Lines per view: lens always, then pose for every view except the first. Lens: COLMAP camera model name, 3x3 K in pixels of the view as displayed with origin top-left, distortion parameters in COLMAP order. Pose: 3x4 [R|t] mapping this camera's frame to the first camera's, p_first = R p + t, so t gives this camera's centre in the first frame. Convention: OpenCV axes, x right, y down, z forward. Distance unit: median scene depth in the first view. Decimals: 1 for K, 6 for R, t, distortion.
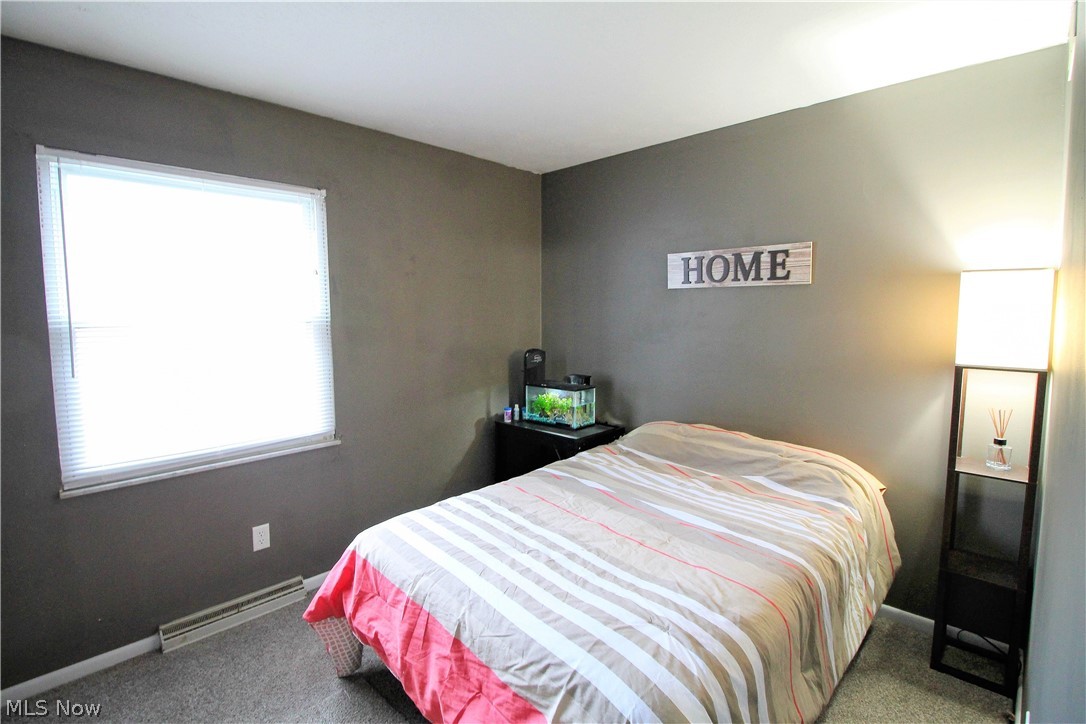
lens RADIAL K [[510.9, 0, 537.9], [0, 510.9, 361.9], [0, 0, 1]] dist [-0.004857, -0.007939]
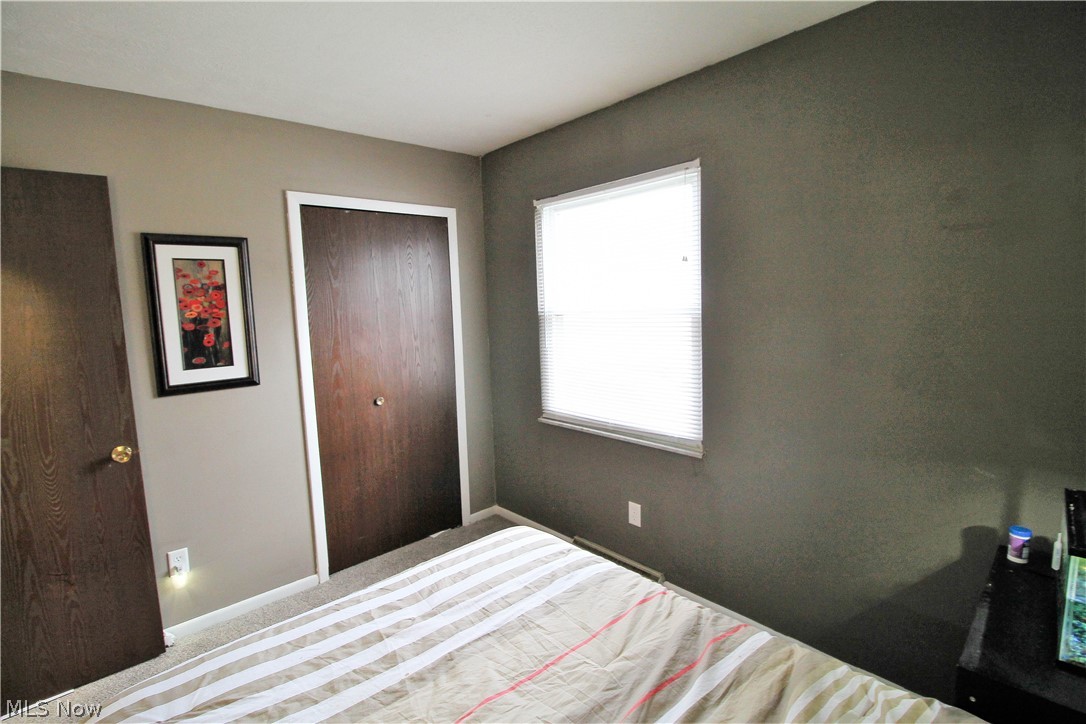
lens RADIAL K [[510.9, 0, 537.7], [0, 510.9, 358.3], [0, 0, 1]] dist [-0.004857, -0.007939]
pose [[-0.057318, 0.126027, -0.990370, 0.500939], [-0.066502, 0.989315, 0.129742, -0.107979], [0.996139, 0.073298, -0.048324, 0.843211]]
